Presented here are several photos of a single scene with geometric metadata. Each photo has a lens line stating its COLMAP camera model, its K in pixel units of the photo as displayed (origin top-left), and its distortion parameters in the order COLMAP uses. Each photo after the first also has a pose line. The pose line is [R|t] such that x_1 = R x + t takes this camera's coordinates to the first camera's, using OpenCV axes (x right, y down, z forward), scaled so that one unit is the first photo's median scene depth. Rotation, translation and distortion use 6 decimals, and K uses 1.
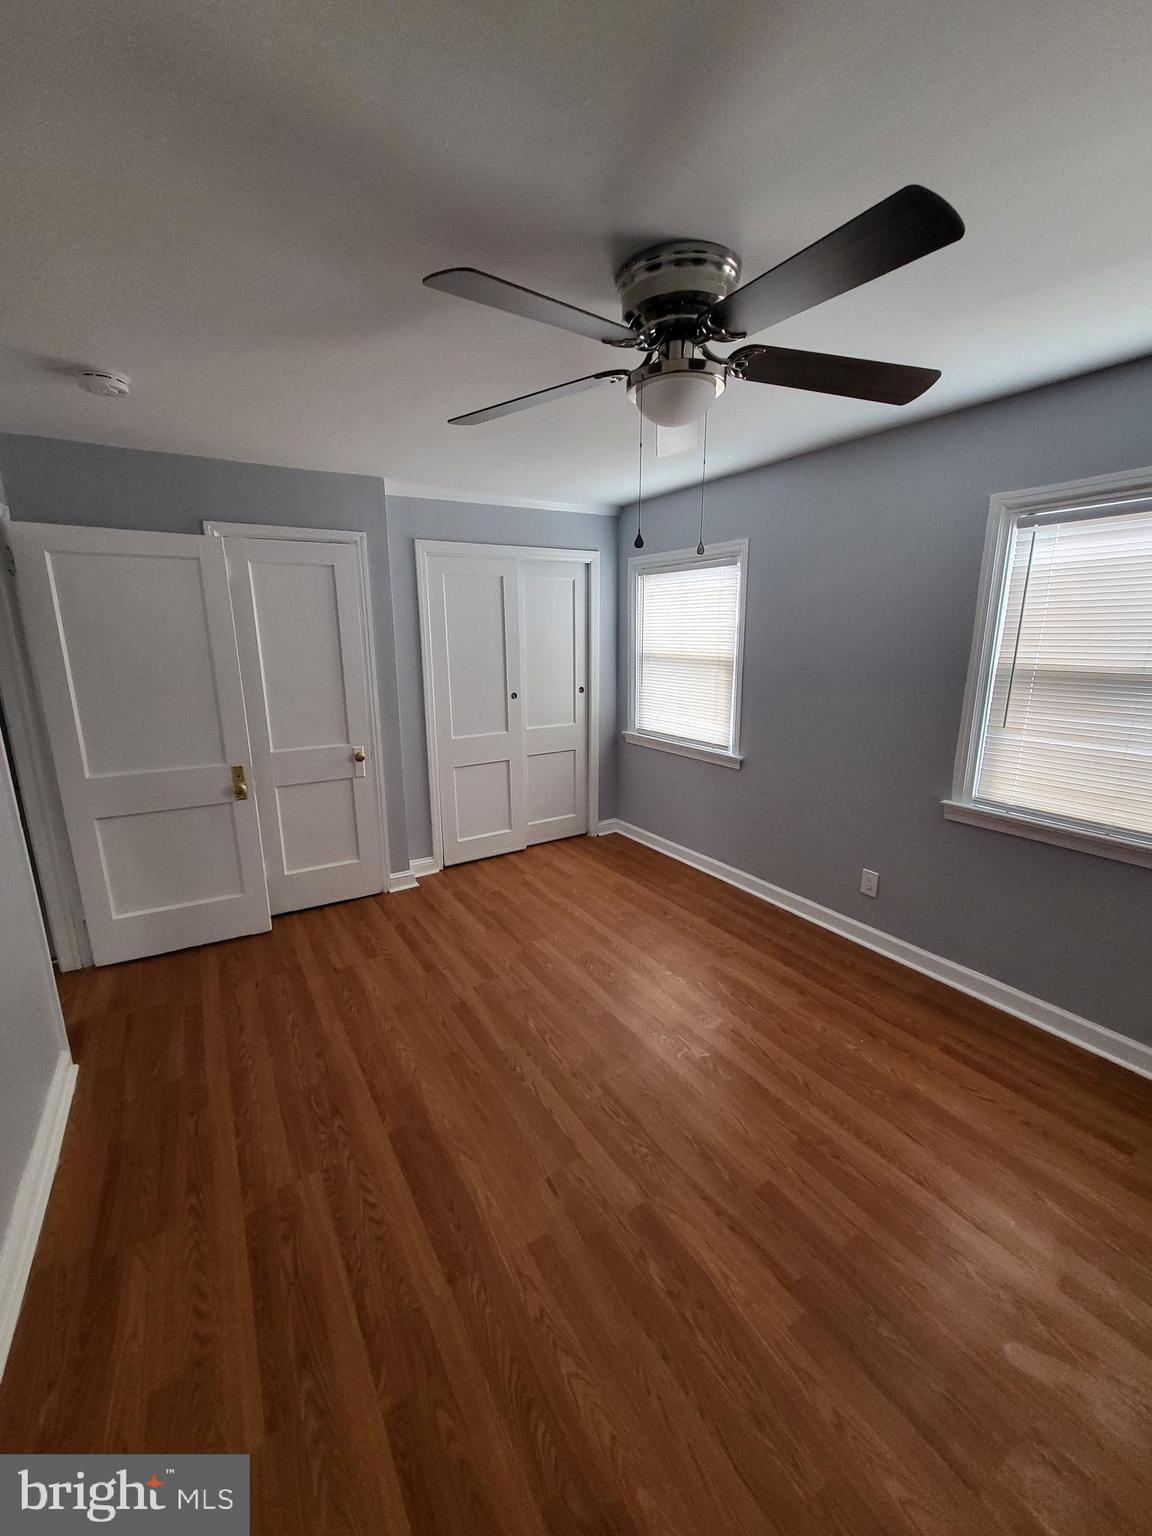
lens RADIAL K [[600.7, 0, 562.1], [0, 600.7, 763.2], [0, 0, 1]] dist [-0.001770, 0.000437]
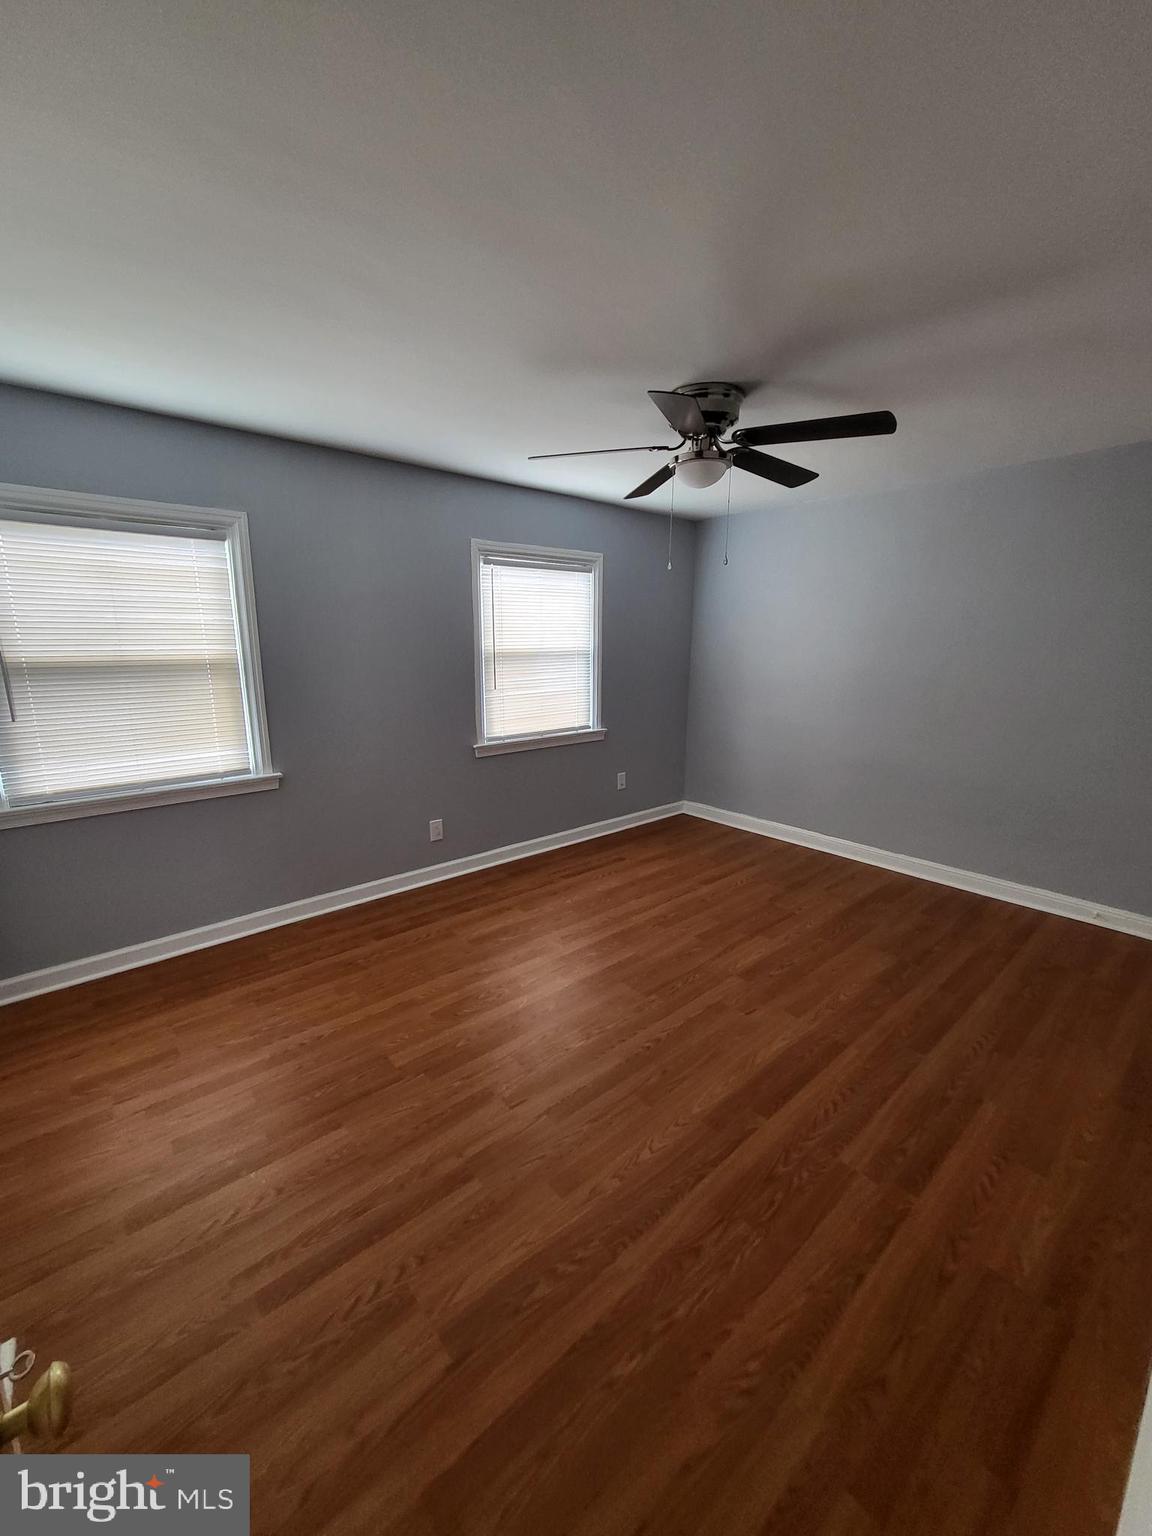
lens RADIAL K [[600.7, 0, 565.2], [0, 600.7, 765.5], [0, 0, 1]] dist [-0.001770, 0.000437]
pose [[-0.145015, -0.196248, 0.969772, -0.980664], [0.218772, 0.949513, 0.224863, -0.206884], [-0.964940, 0.244768, -0.094760, 1.149905]]
